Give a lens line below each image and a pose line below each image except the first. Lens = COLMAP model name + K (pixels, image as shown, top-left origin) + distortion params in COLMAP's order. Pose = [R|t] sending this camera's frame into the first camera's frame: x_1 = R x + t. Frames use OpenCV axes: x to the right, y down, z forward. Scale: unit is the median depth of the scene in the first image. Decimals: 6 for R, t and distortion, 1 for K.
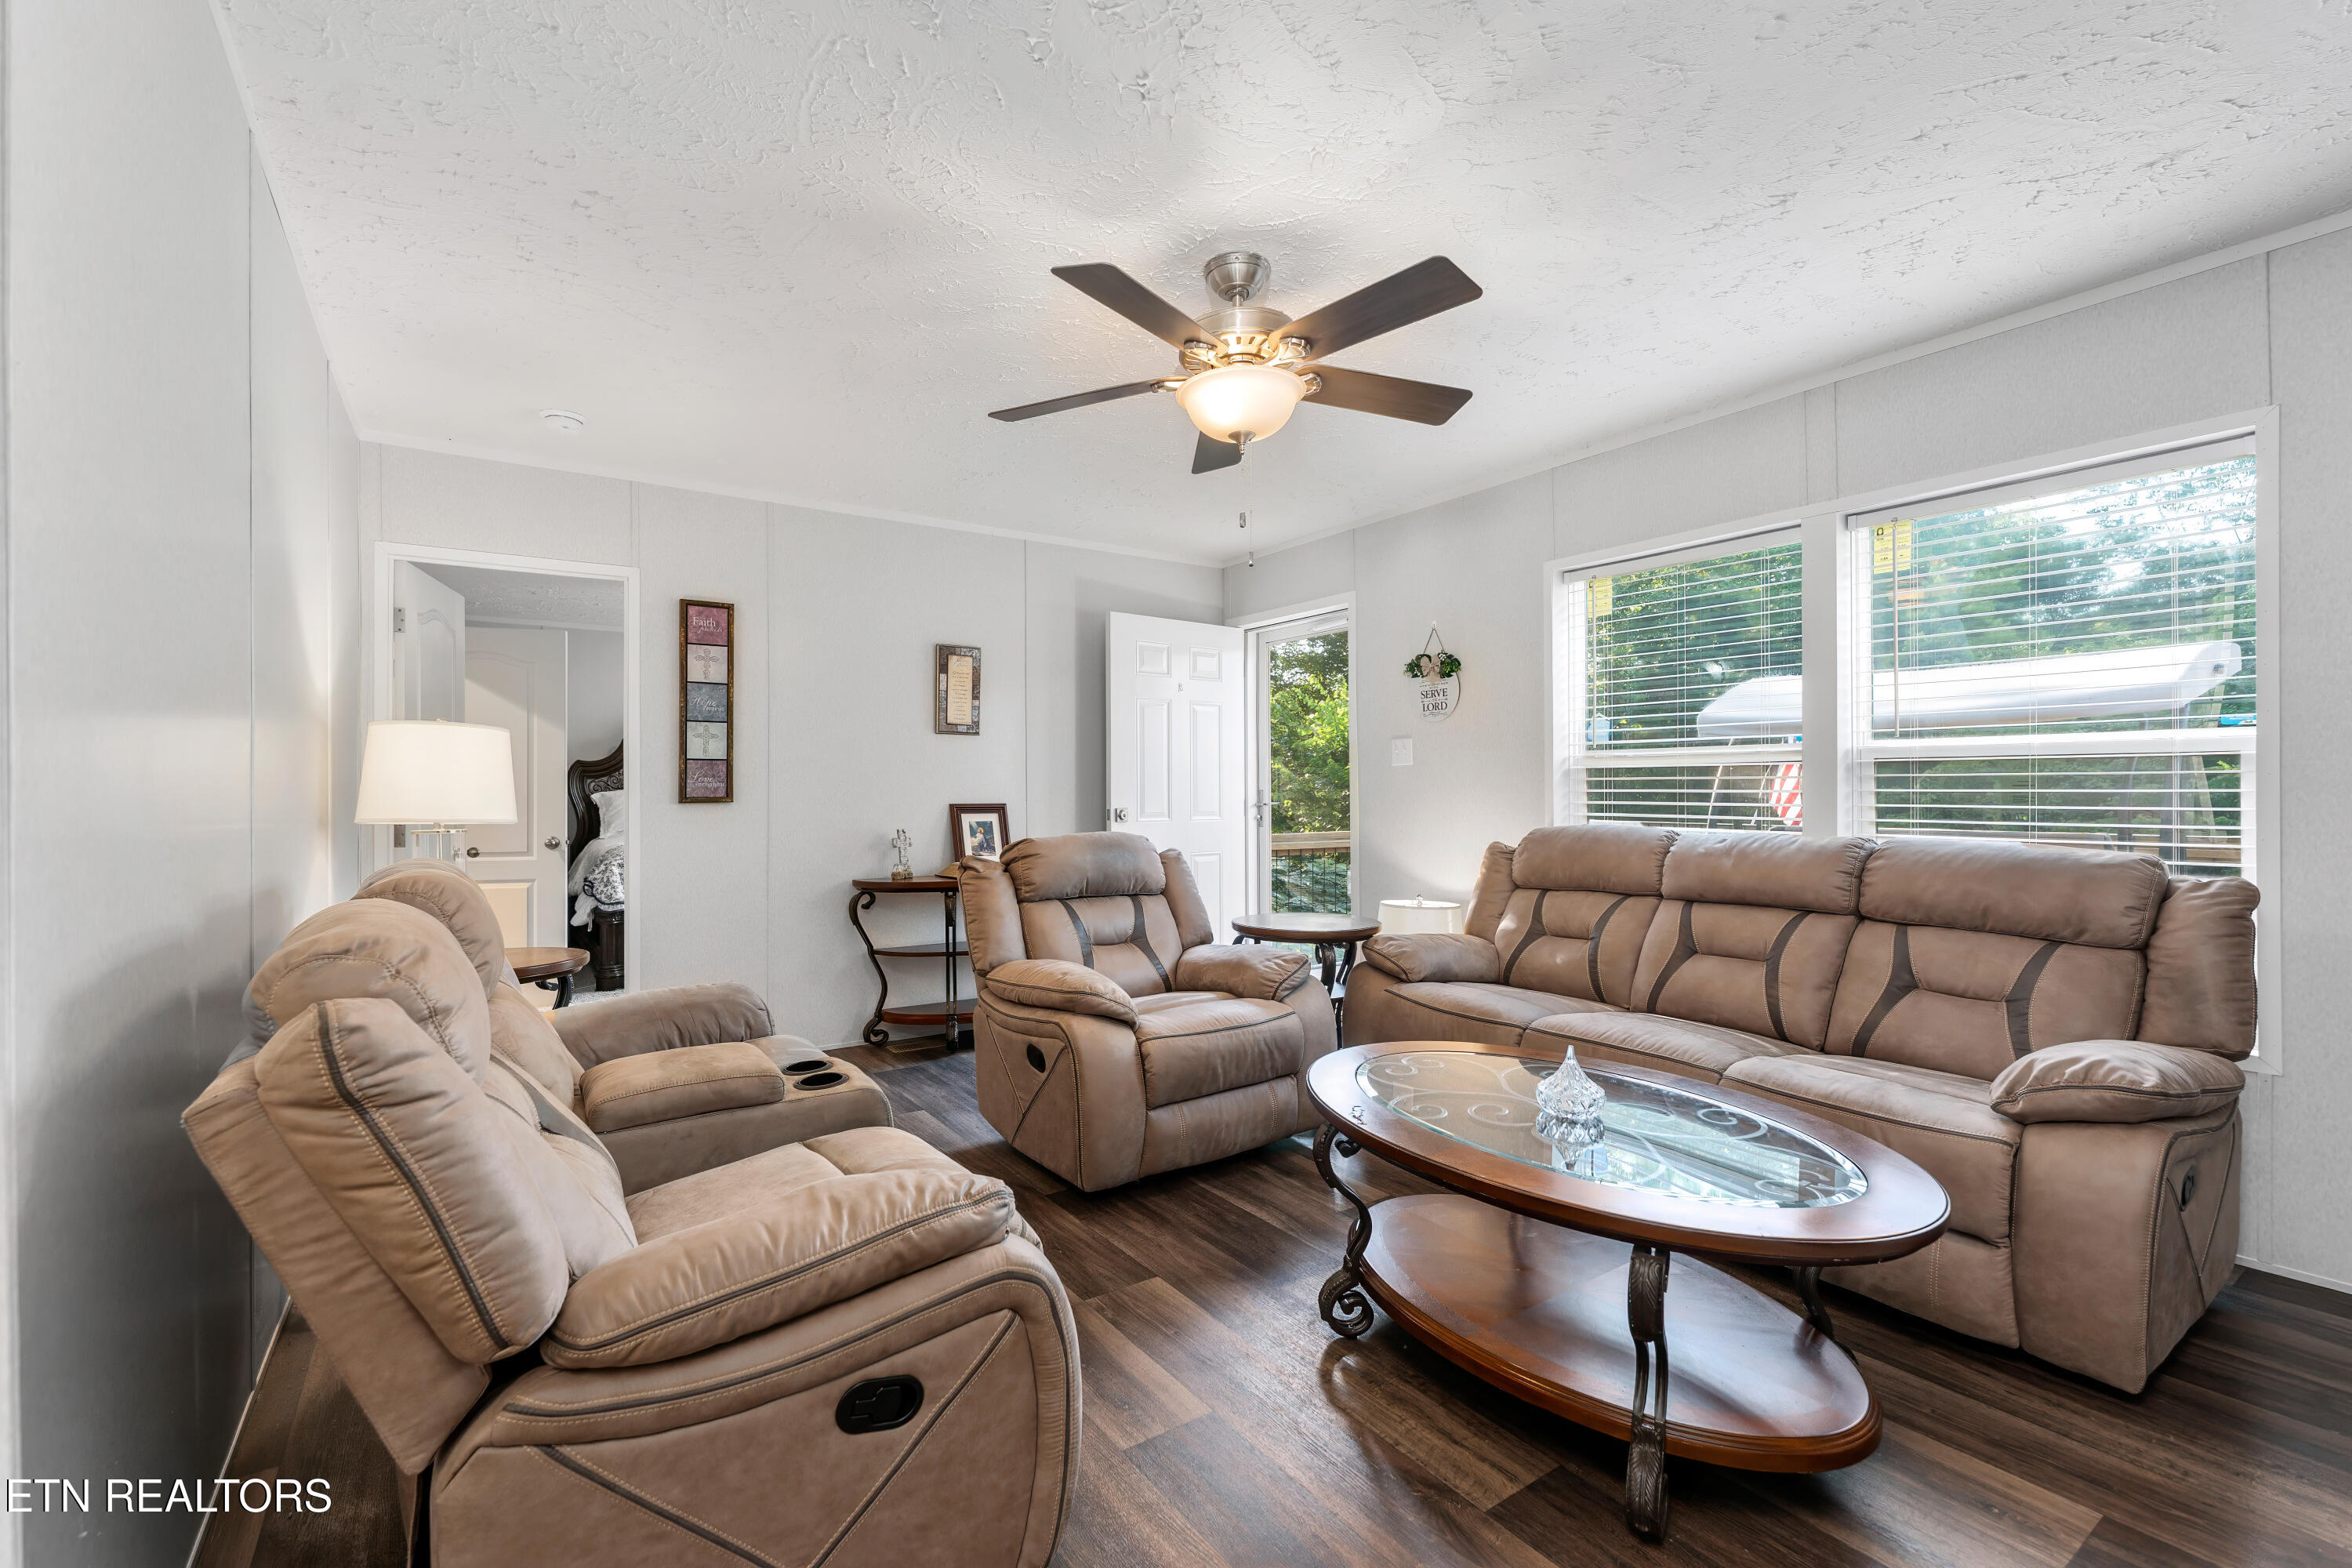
lens RADIAL K [[1016.4, 0, 1215.6], [0, 1016.4, 783.3], [0, 0, 1]] dist [0.002732, 0.000100]
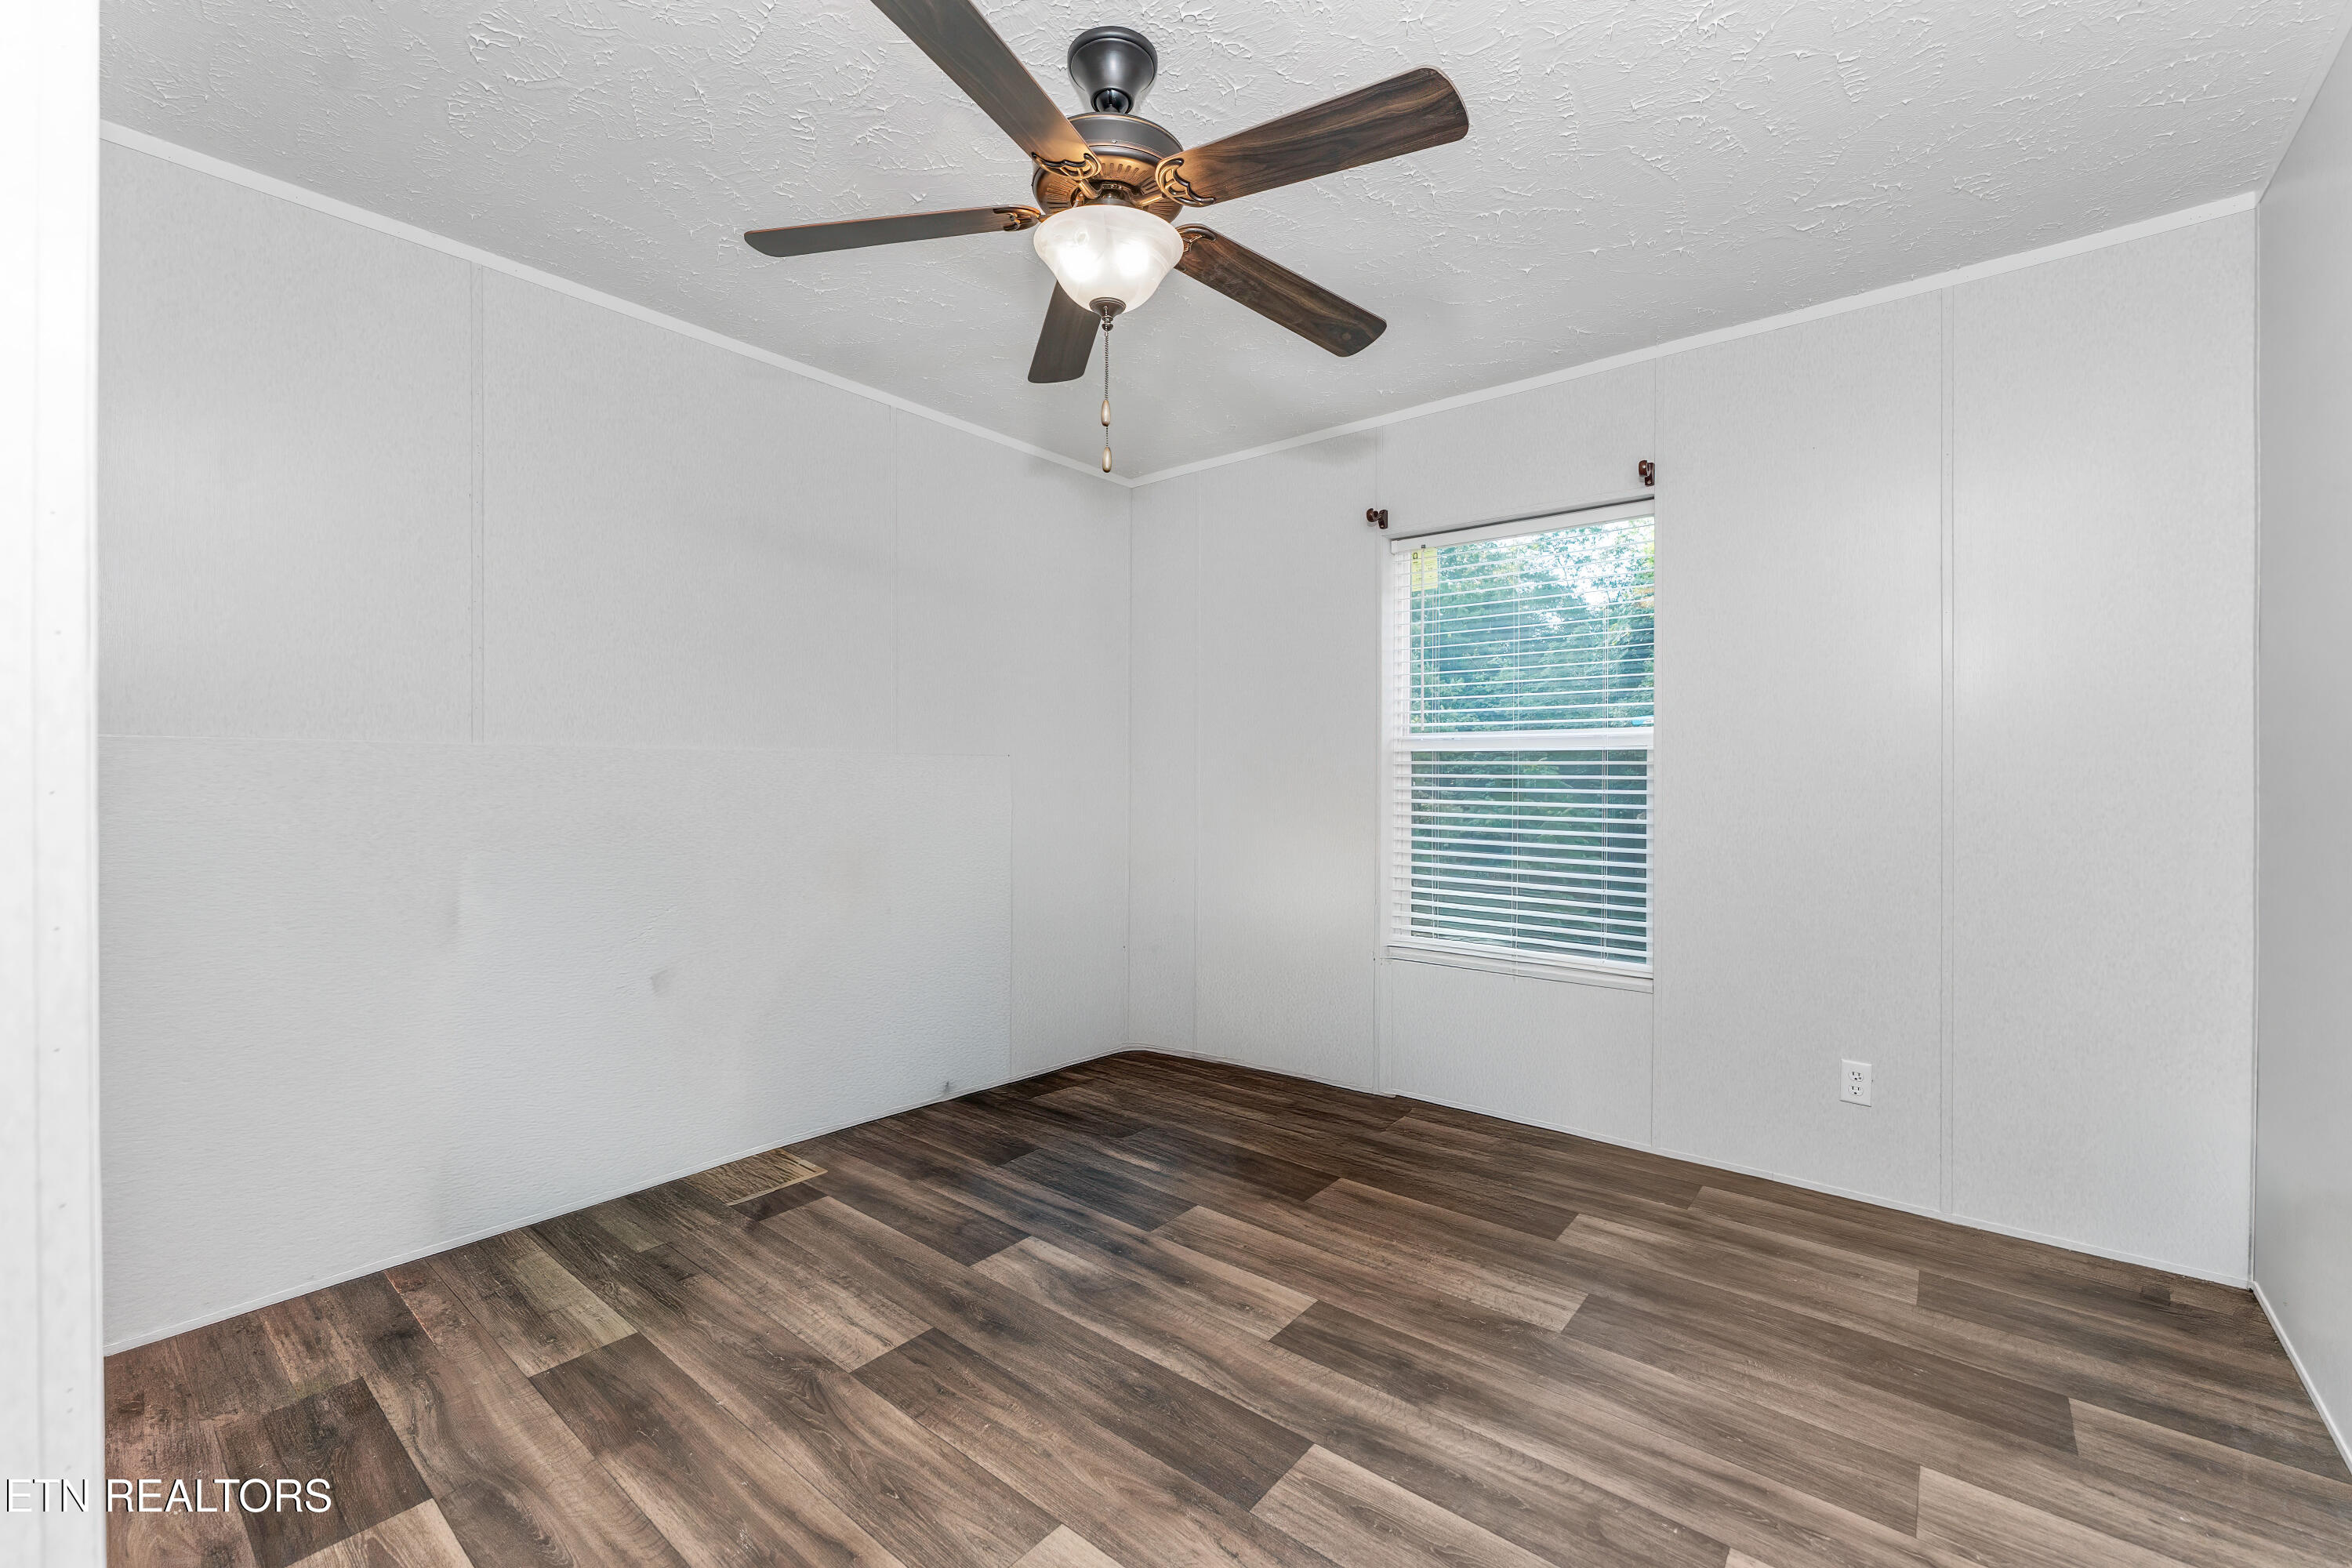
lens RADIAL K [[947.9, 0, 1172.7], [0, 947.9, 765.8], [0, 0, 1]] dist [-0.002540, 0.000520]
pose [[0.962747, 0.009729, 0.270229, -0.138998], [-0.010163, 0.999948, 0.000206, 0.000958], [-0.270213, -0.002945, 0.962796, 0.355610]]
